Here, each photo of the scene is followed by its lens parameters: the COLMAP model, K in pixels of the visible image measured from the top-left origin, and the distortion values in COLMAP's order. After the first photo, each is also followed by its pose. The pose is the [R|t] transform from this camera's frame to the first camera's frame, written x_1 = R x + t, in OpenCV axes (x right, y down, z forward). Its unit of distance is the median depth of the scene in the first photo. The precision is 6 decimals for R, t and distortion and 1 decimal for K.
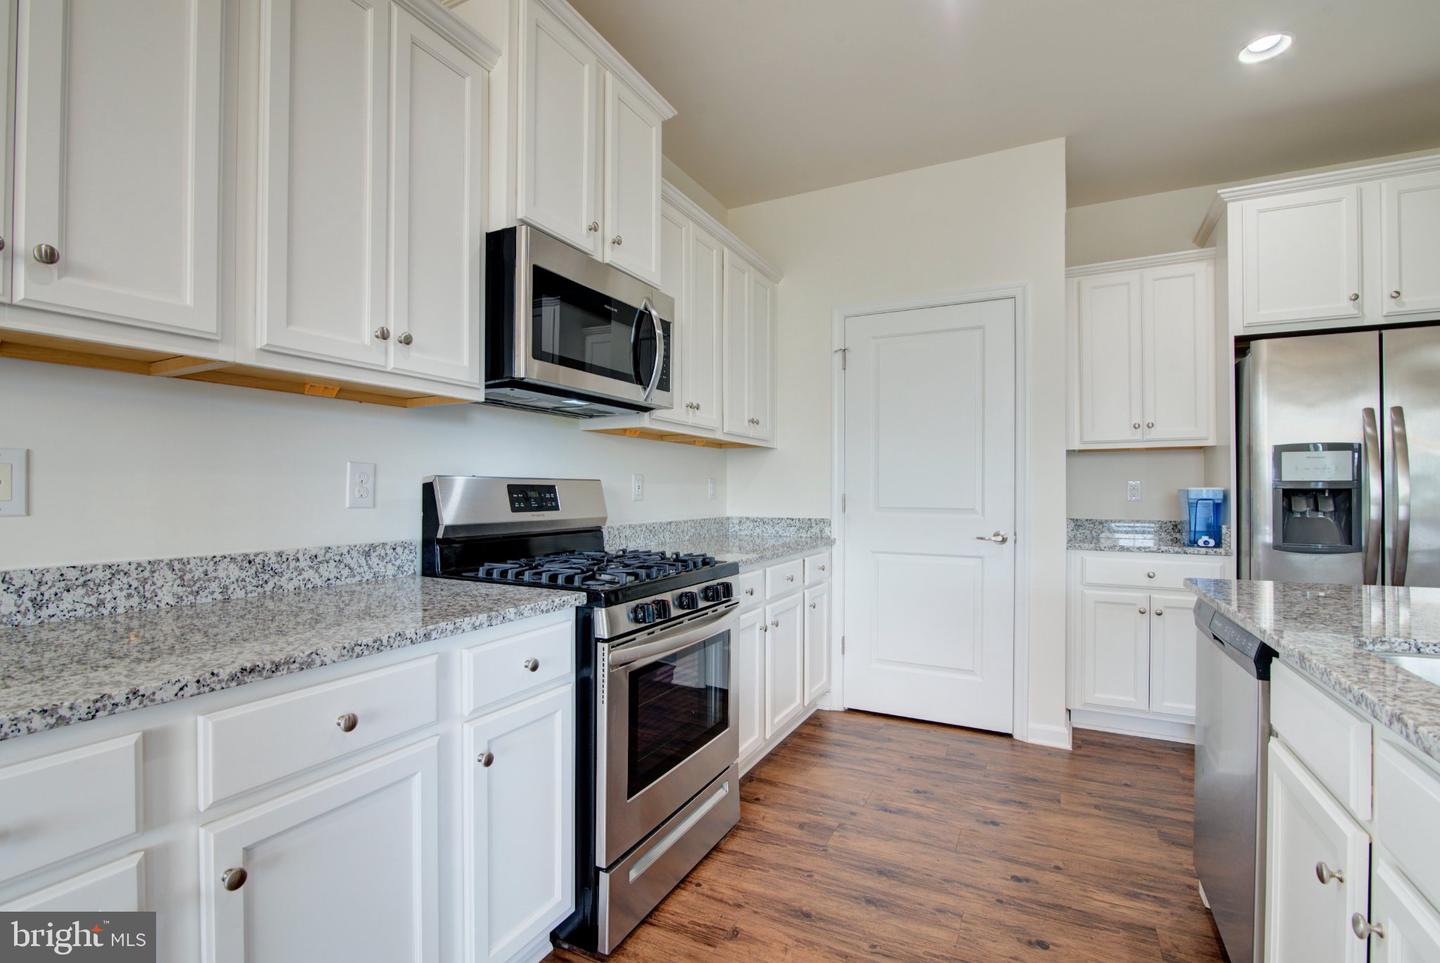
lens RADIAL K [[654.3, 0, 723.3], [0, 654.3, 491.7], [0, 0, 1]] dist [-0.020912, 0.000700]
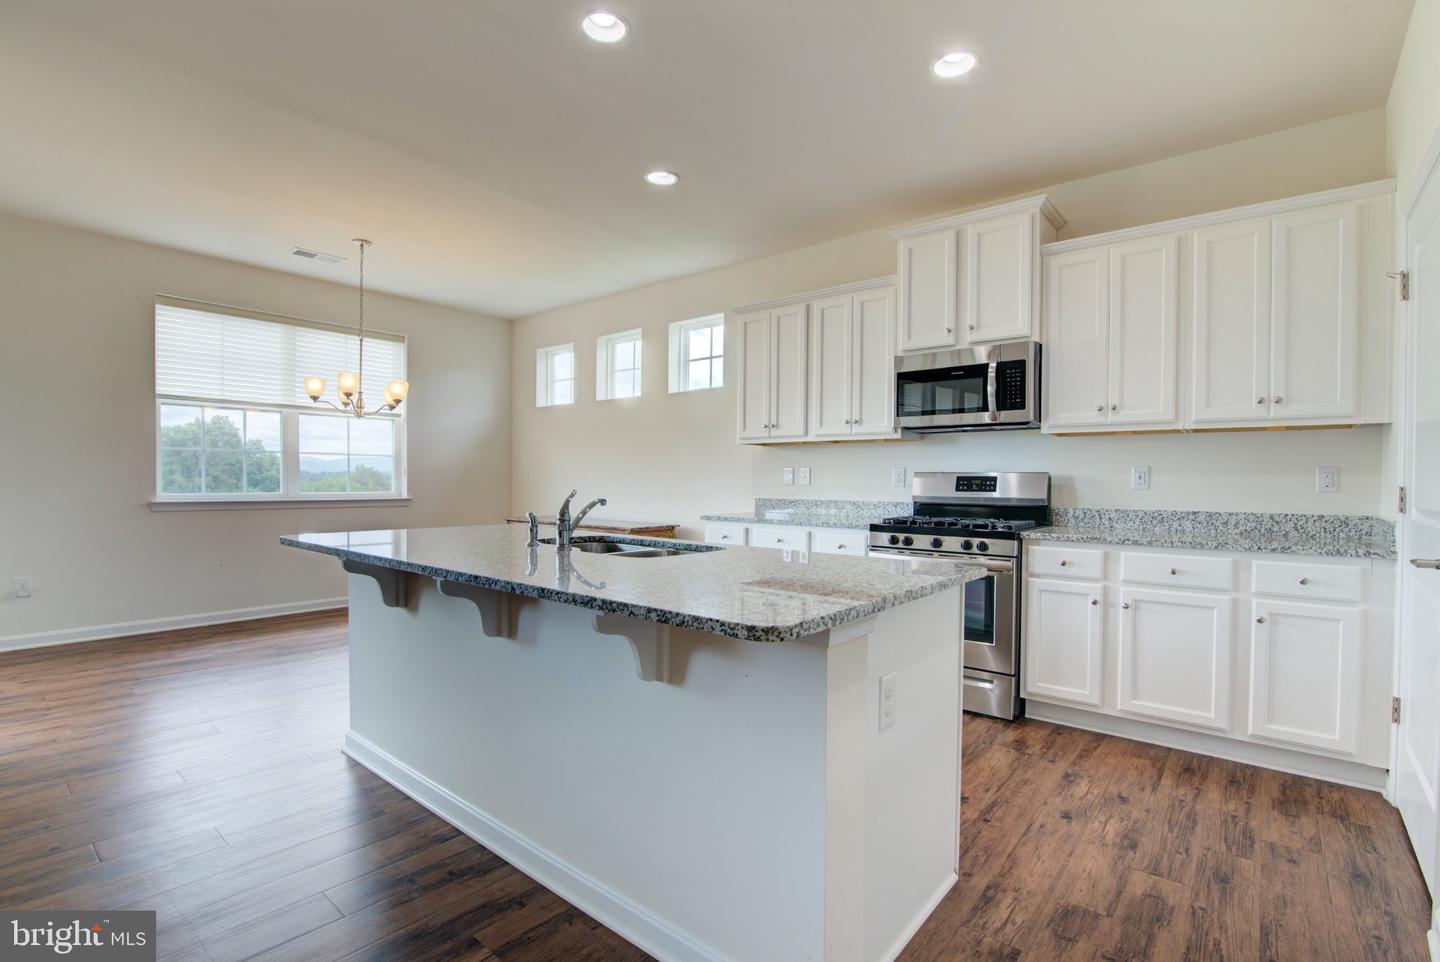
lens RADIAL K [[672.8, 0, 719.0], [0, 672.8, 489.0], [0, 0, 1]] dist [-0.022870, 0.000190]
pose [[-0.220454, 0.010643, -0.975339, 1.514113], [-0.009746, 0.999867, 0.013114, 0.006088], [0.975349, 0.012397, -0.220321, 0.702786]]
